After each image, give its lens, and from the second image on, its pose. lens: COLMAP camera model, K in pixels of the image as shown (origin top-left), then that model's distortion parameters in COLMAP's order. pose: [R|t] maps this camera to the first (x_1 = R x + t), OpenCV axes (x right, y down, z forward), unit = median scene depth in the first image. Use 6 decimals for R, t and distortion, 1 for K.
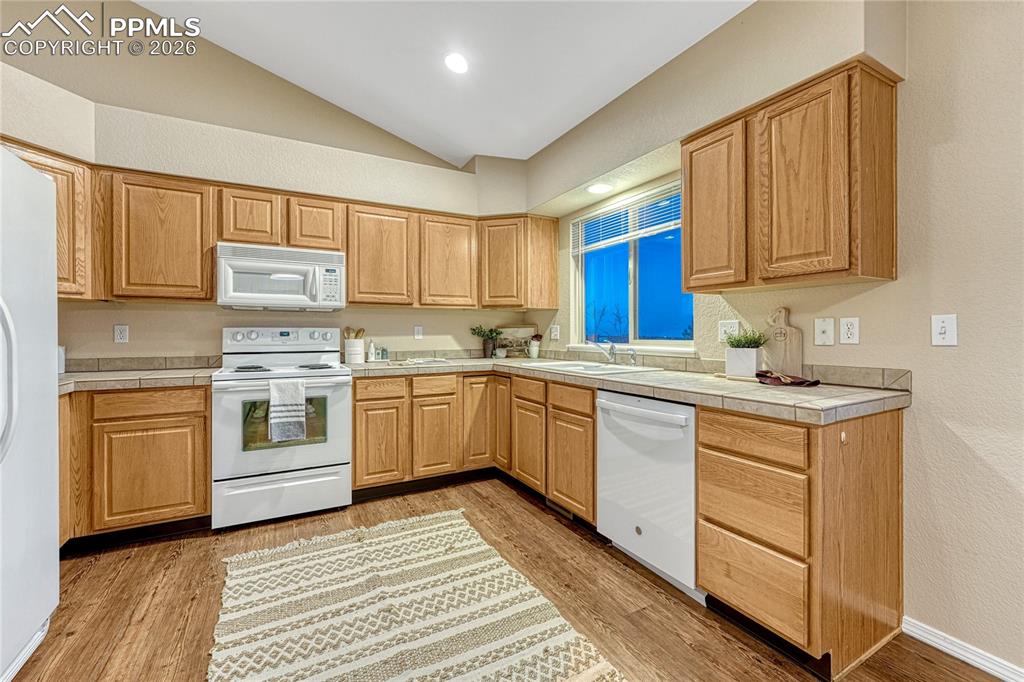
lens RADIAL K [[429.3, 0, 509.8], [0, 429.3, 335.0], [0, 0, 1]] dist [-0.001924, -0.000136]
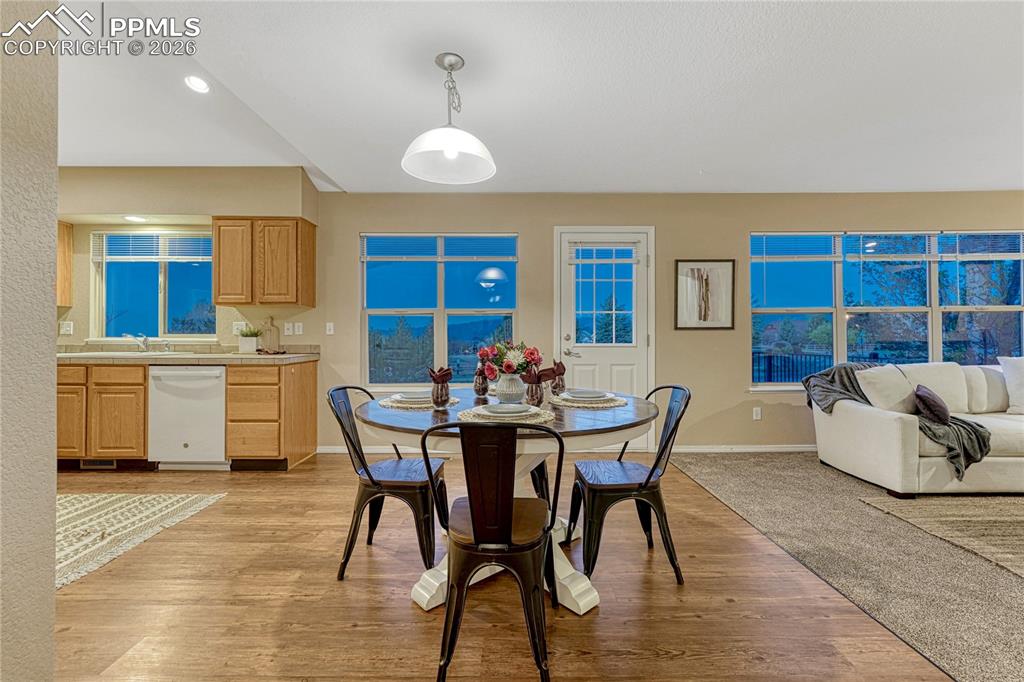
lens RADIAL K [[429.3, 0, 509.8], [0, 429.3, 335.0], [0, 0, 1]] dist [-0.001924, -0.000136]
pose [[0.473492, 0.009784, 0.880744, -0.433868], [0.000462, 0.999935, -0.011357, 0.032350], [-0.880798, 0.005784, 0.473457, -0.681914]]
